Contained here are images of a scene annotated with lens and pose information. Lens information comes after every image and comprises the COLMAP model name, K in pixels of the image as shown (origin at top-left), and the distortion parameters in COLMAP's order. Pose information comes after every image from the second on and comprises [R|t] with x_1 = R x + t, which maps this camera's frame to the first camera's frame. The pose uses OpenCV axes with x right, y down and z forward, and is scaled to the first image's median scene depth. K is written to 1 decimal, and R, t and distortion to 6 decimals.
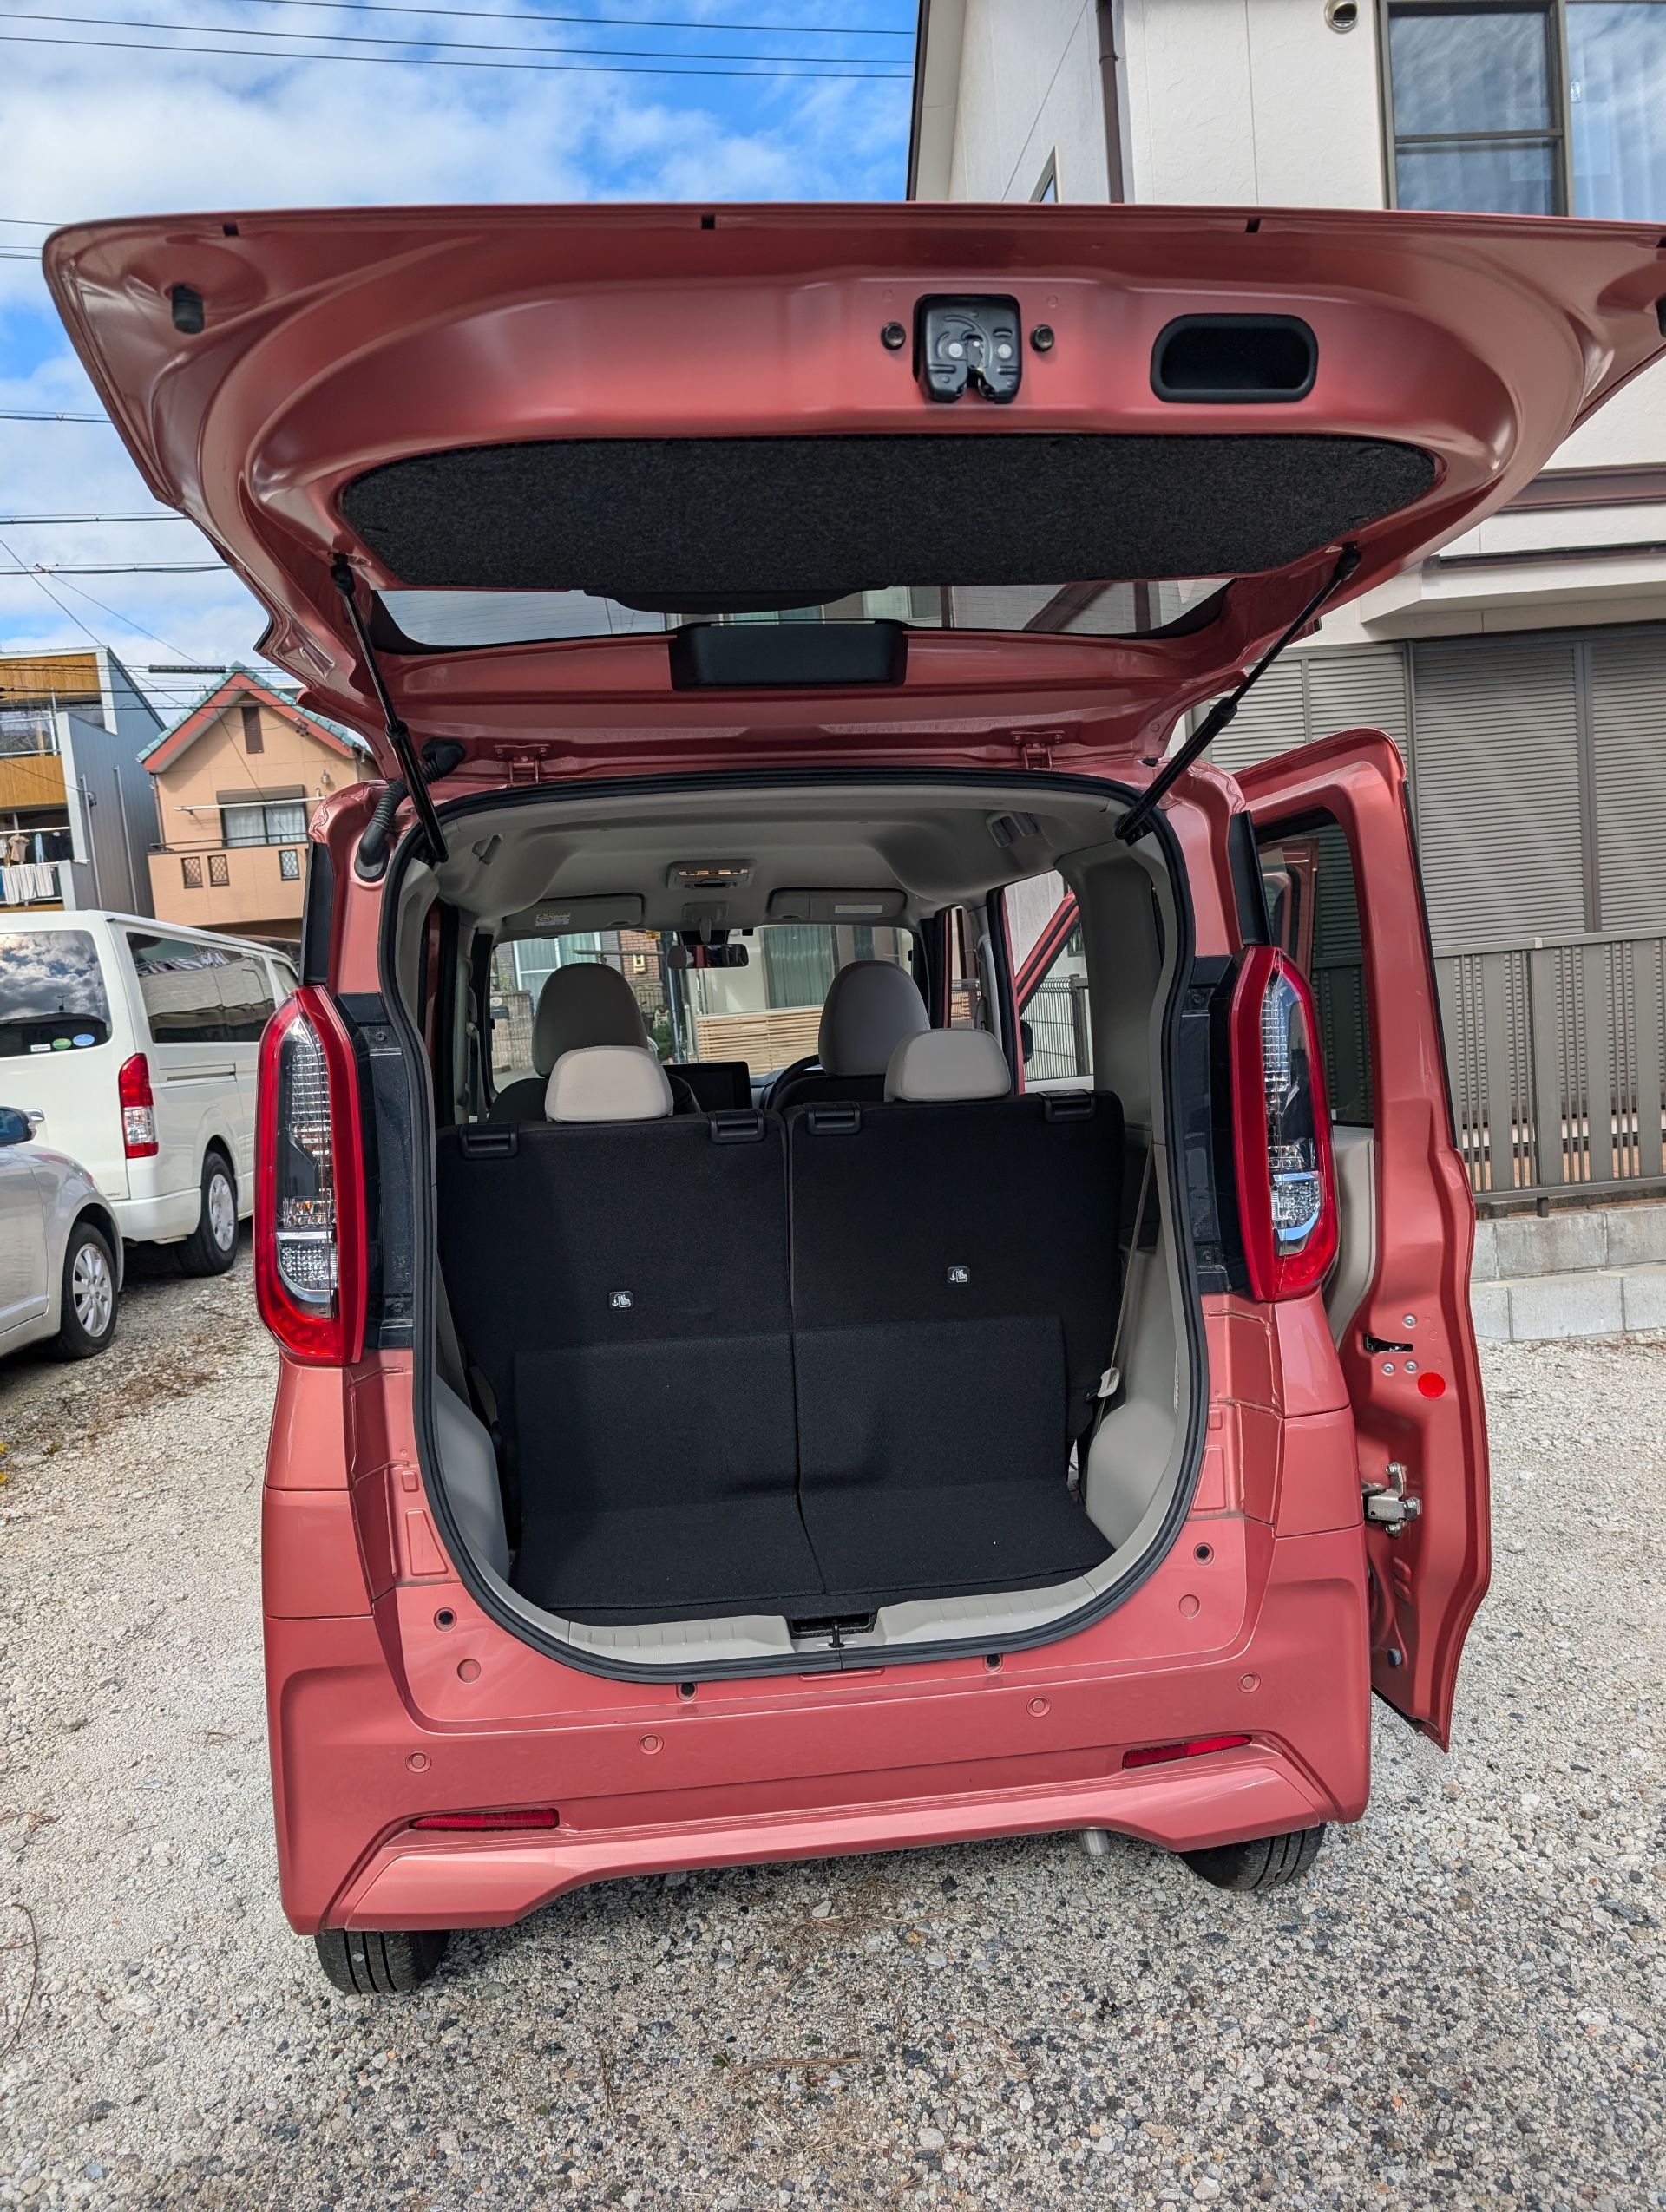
lens RADIAL K [[1564.5, 0, 837.2], [0, 1564.5, 1132.6], [0, 0, 1]] dist [-0.001332, -0.001027]
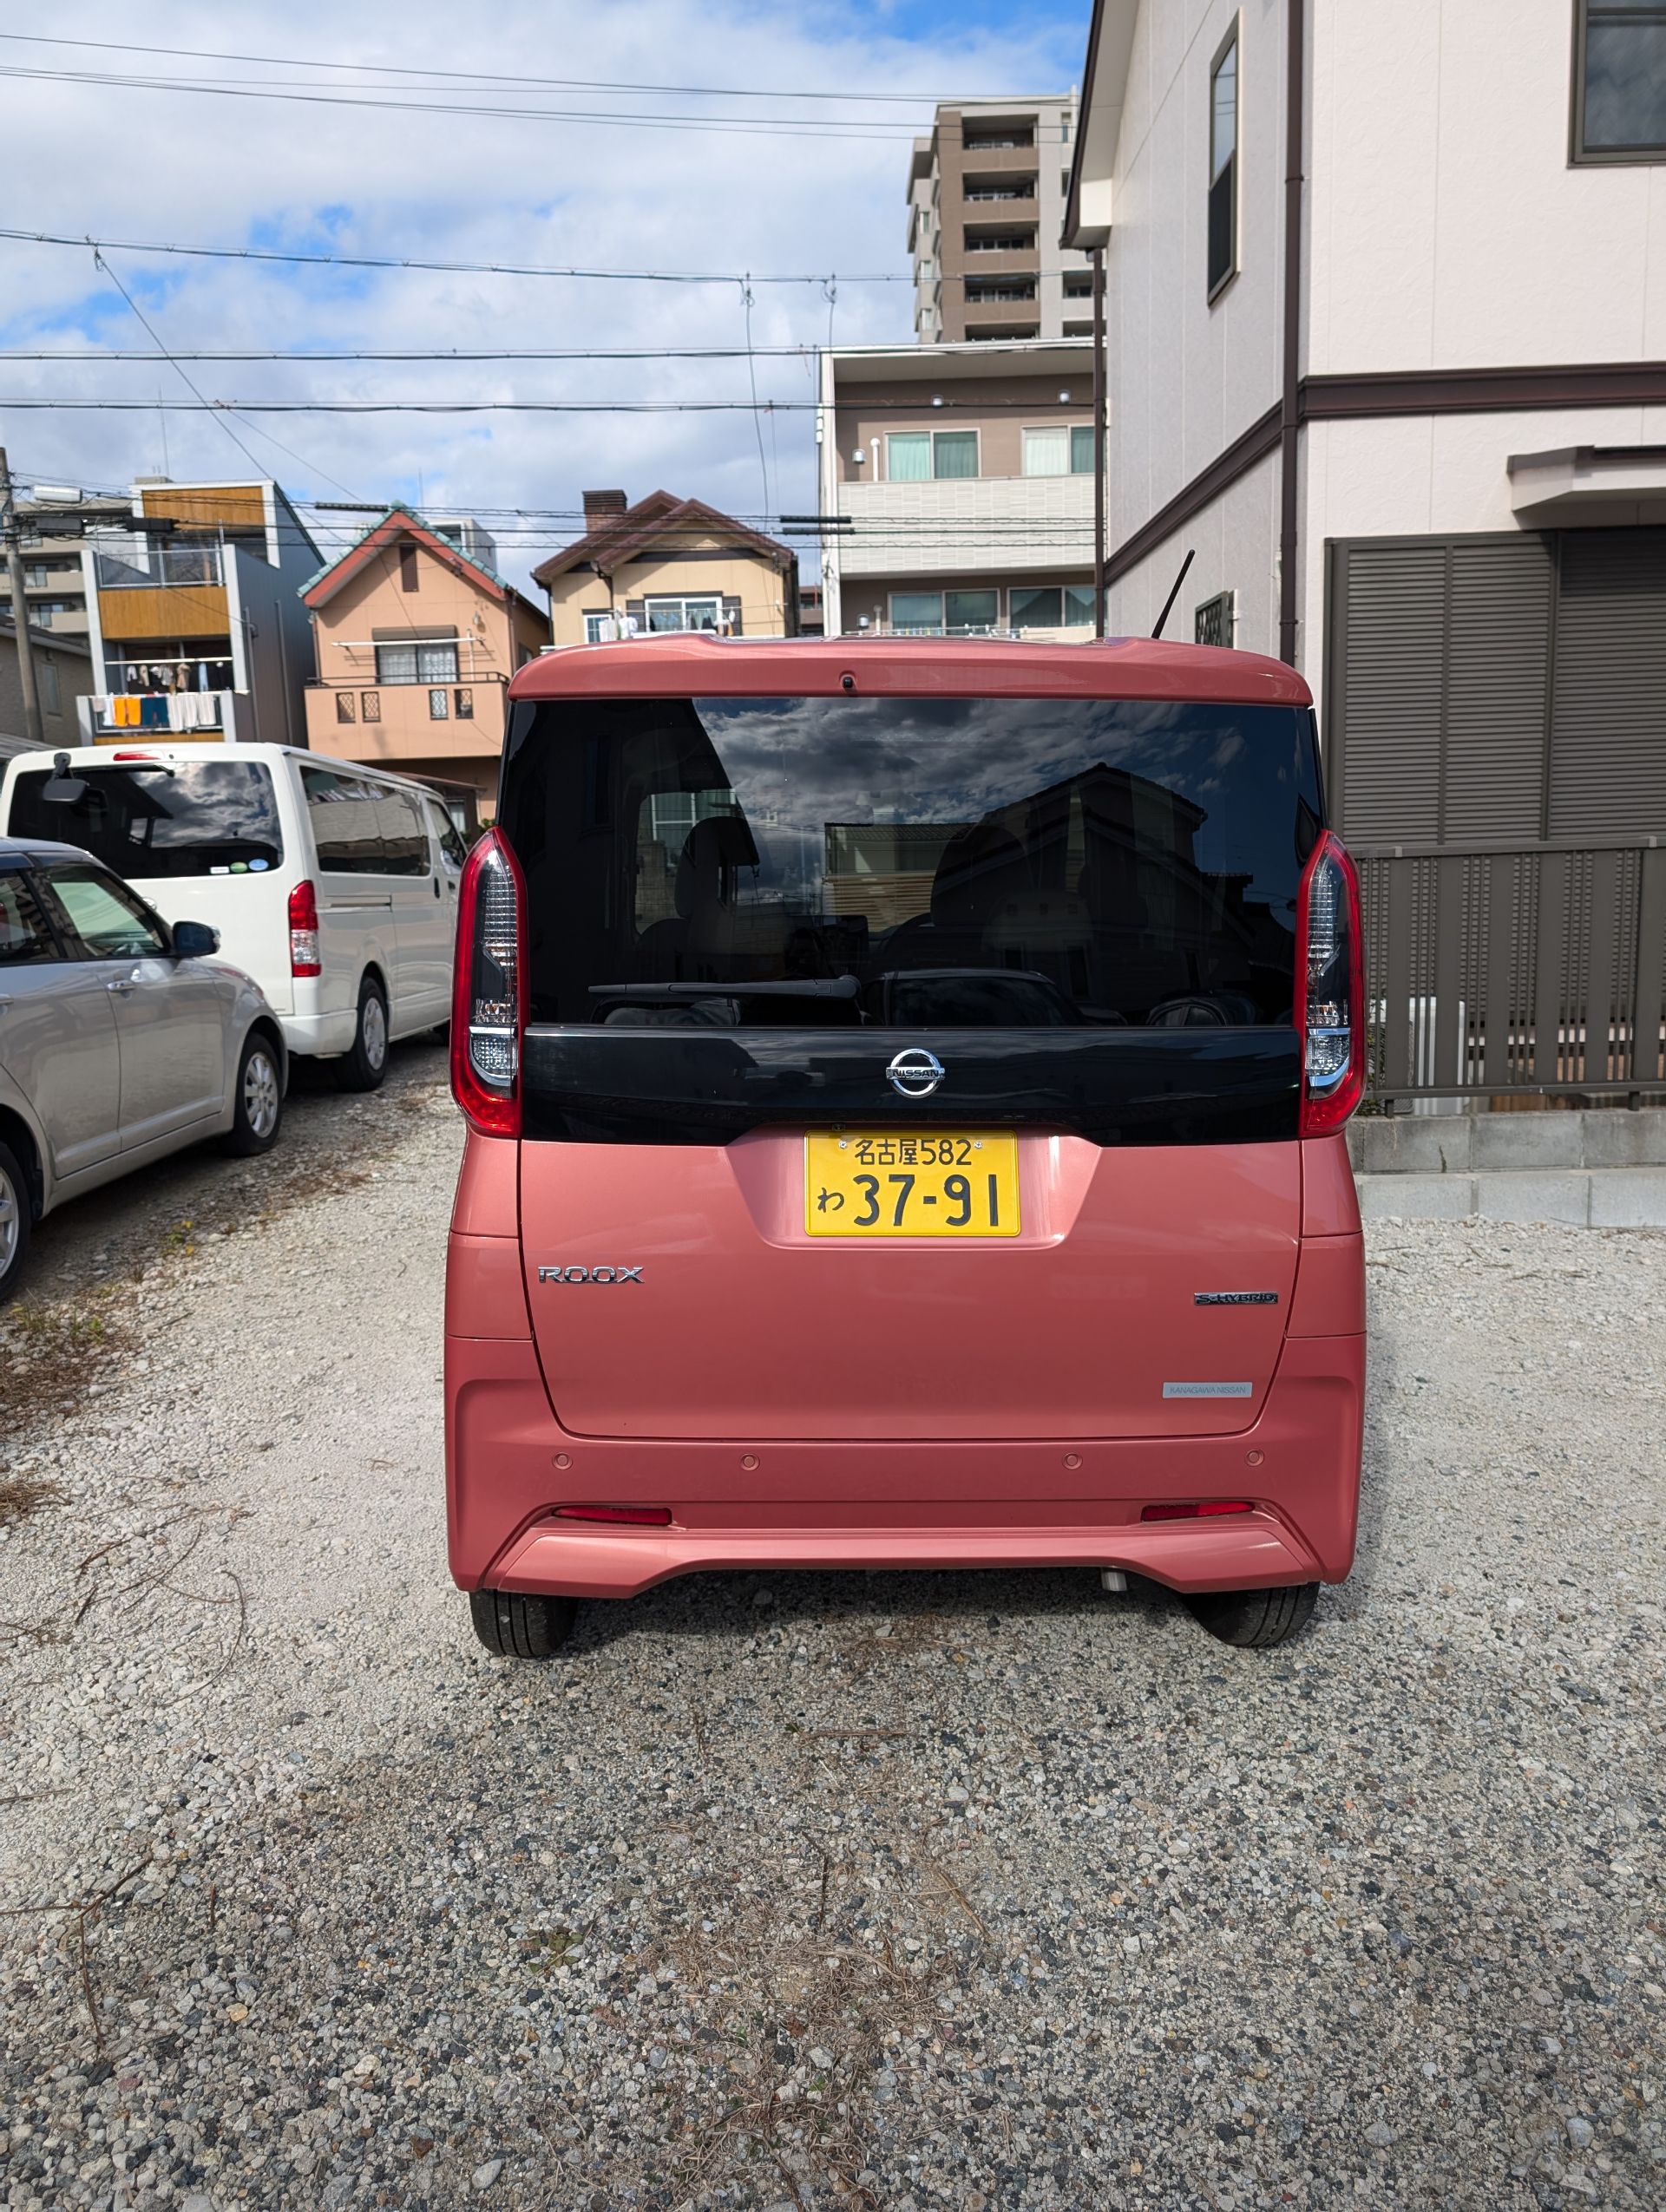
lens RADIAL K [[1584.7, 0, 837.7], [0, 1584.7, 1088.8], [0, 0, 1]] dist [0.005196, -0.006009]
pose [[0.995211, 0.062207, -0.075397, 0.020947], [-0.057796, 0.996564, 0.059333, 0.018553], [0.078829, -0.054691, 0.995387, -0.180094]]
